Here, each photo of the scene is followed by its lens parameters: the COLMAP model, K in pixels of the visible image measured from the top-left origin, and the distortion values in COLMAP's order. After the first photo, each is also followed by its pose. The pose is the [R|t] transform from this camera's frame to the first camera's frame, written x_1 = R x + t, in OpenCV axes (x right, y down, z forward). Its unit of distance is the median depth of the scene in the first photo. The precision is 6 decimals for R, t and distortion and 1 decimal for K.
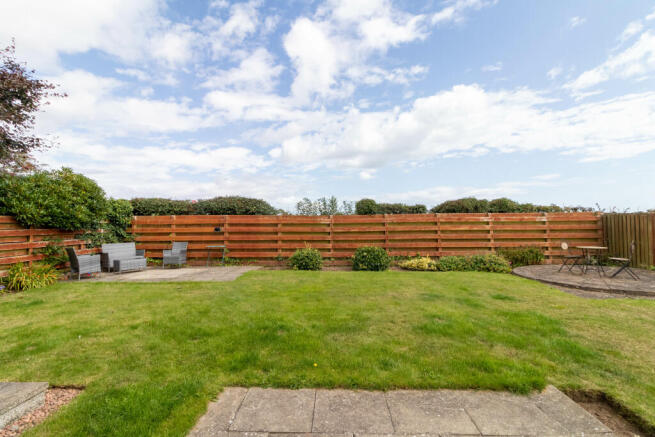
lens RADIAL K [[302.0, 0, 323.1], [0, 302.0, 218.1], [0, 0, 1]] dist [0.002374, 0.001375]
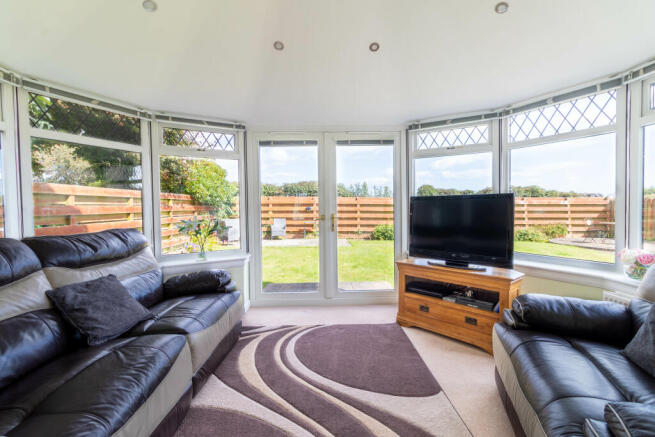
lens RADIAL K [[302.0, 0, 331.6], [0, 302.0, 218.7], [0, 0, 1]] dist [0.002374, 0.001375]
pose [[0.998796, 0.007138, 0.048530, -0.314859], [-0.010049, 0.998148, 0.060001, 0.004370], [-0.048012, -0.060417, 0.997018, -0.221942]]
